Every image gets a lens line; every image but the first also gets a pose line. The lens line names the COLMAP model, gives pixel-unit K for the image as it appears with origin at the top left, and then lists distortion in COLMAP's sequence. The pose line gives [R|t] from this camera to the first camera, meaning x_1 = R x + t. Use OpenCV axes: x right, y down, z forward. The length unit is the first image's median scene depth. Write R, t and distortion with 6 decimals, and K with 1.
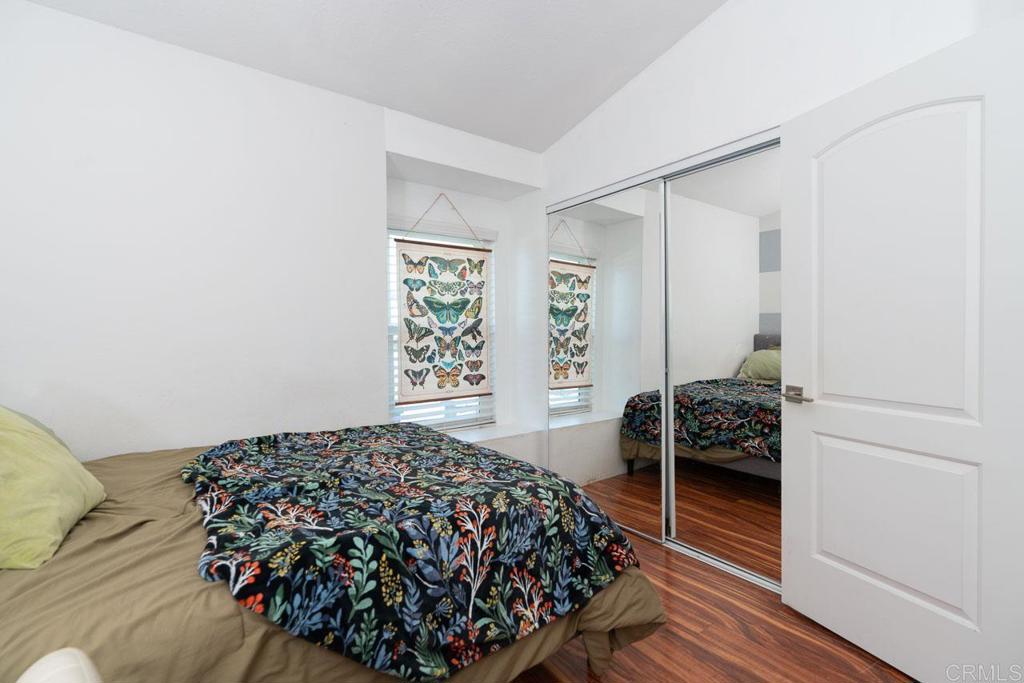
lens RADIAL K [[457.7, 0, 512.8], [0, 457.7, 342.5], [0, 0, 1]] dist [-0.001909, 0.000328]
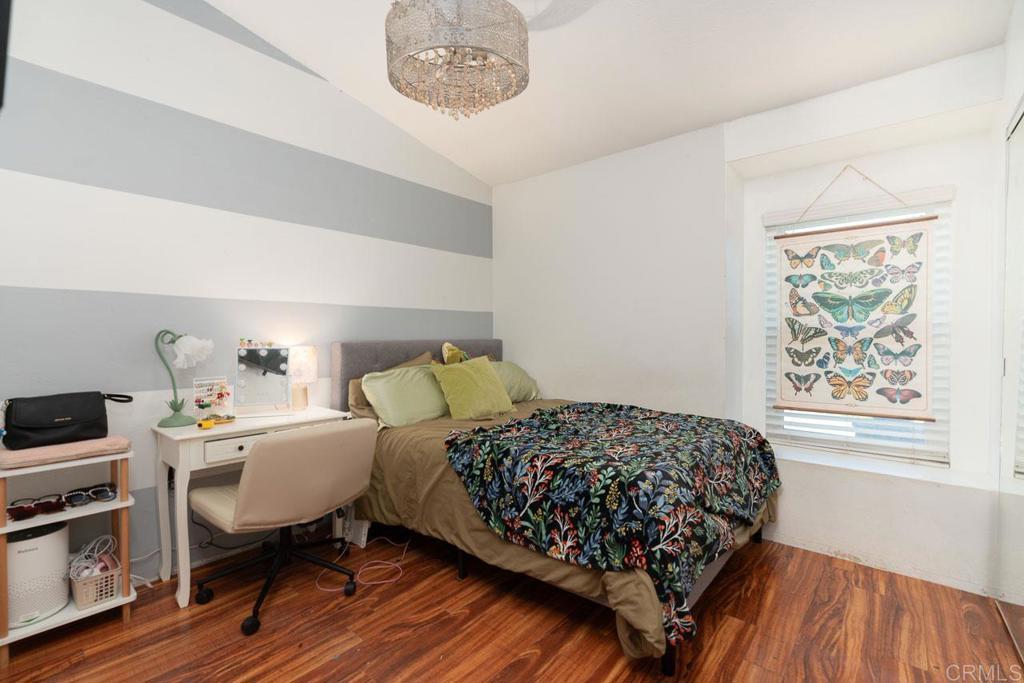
lens RADIAL K [[457.7, 0, 512.9], [0, 457.7, 339.6], [0, 0, 1]] dist [-0.001909, 0.000328]
pose [[0.233952, 0.015513, -0.972124, 0.533332], [-0.019753, 0.999742, 0.011200, -0.007435], [0.972047, 0.016582, 0.234198, 0.224783]]
